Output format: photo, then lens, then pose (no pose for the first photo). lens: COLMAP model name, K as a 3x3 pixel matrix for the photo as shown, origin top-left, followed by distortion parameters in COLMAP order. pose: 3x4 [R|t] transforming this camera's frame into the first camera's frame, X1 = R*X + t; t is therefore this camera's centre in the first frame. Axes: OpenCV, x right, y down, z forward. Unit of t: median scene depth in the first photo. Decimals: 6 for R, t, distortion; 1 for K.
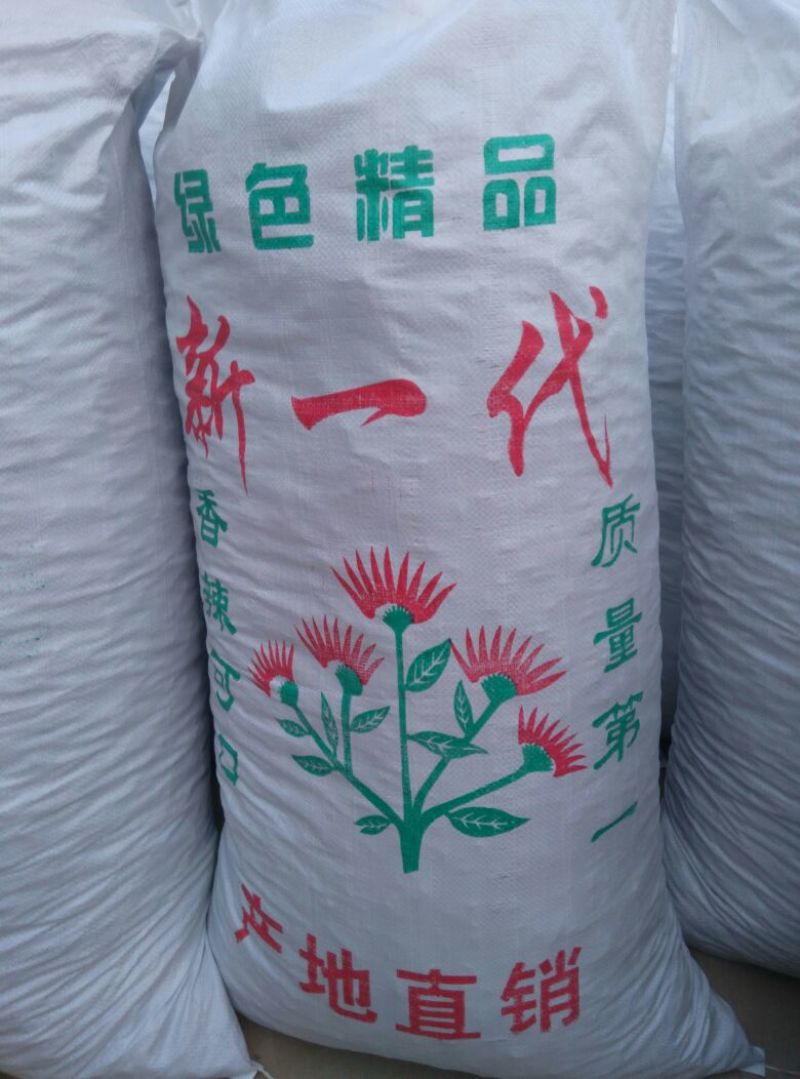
lens RADIAL K [[877.7, 0, 400.0], [0, 877.7, 539.5], [0, 0, 1]] dist [0.126034, -0.248387]
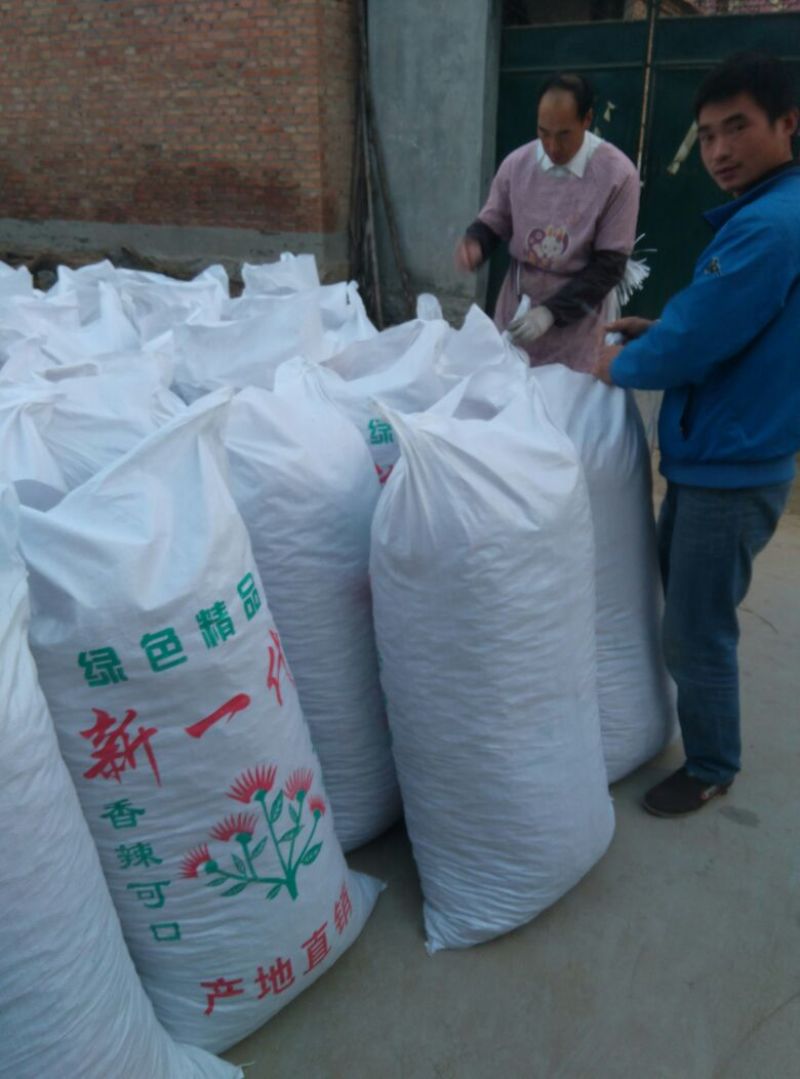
lens RADIAL K [[892.2, 0, 400.0], [0, 892.2, 539.5], [0, 0, 1]] dist [0.058840, -0.113520]
pose [[0.509865, -0.351499, 0.785167, -1.237069], [0.348509, 0.918859, 0.185037, -0.715313], [-0.786498, 0.179294, 0.590995, -0.603141]]
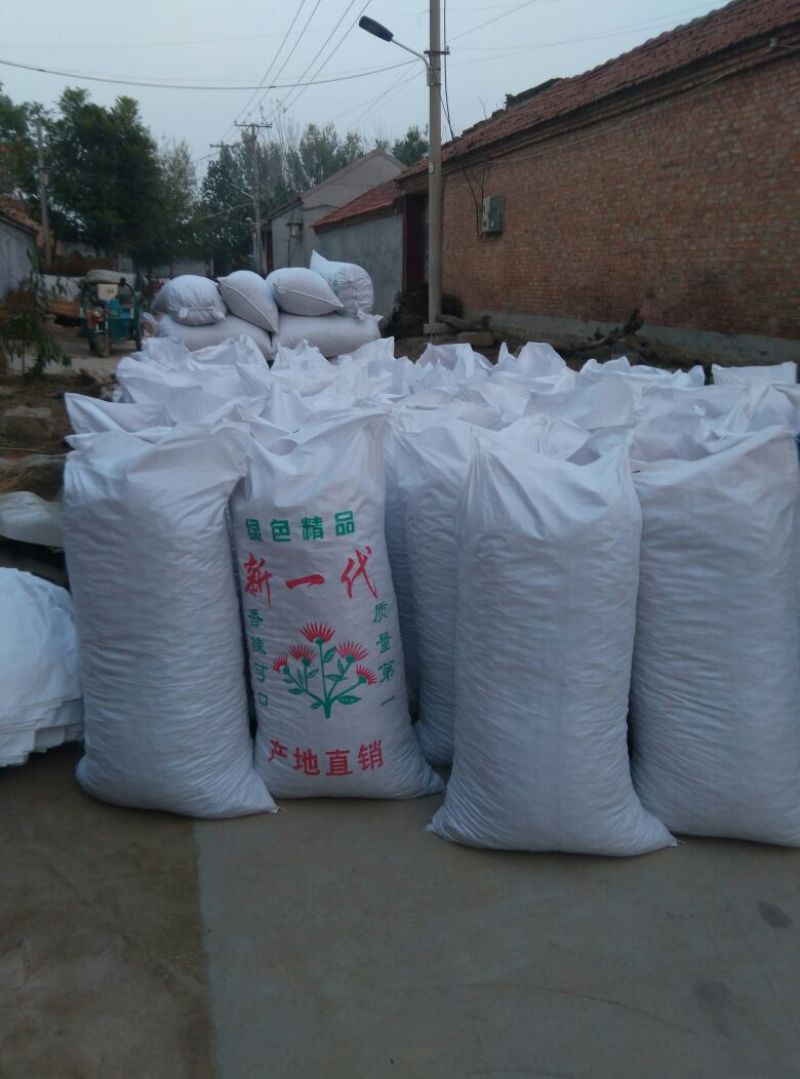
lens RADIAL K [[877.7, 0, 400.0], [0, 877.7, 539.5], [0, 0, 1]] dist [0.126034, -0.248387]
pose [[0.985047, -0.062942, 0.160374, -0.213117], [0.082851, 0.989233, -0.120640, 0.131110], [-0.151054, 0.132123, 0.979656, -2.402672]]
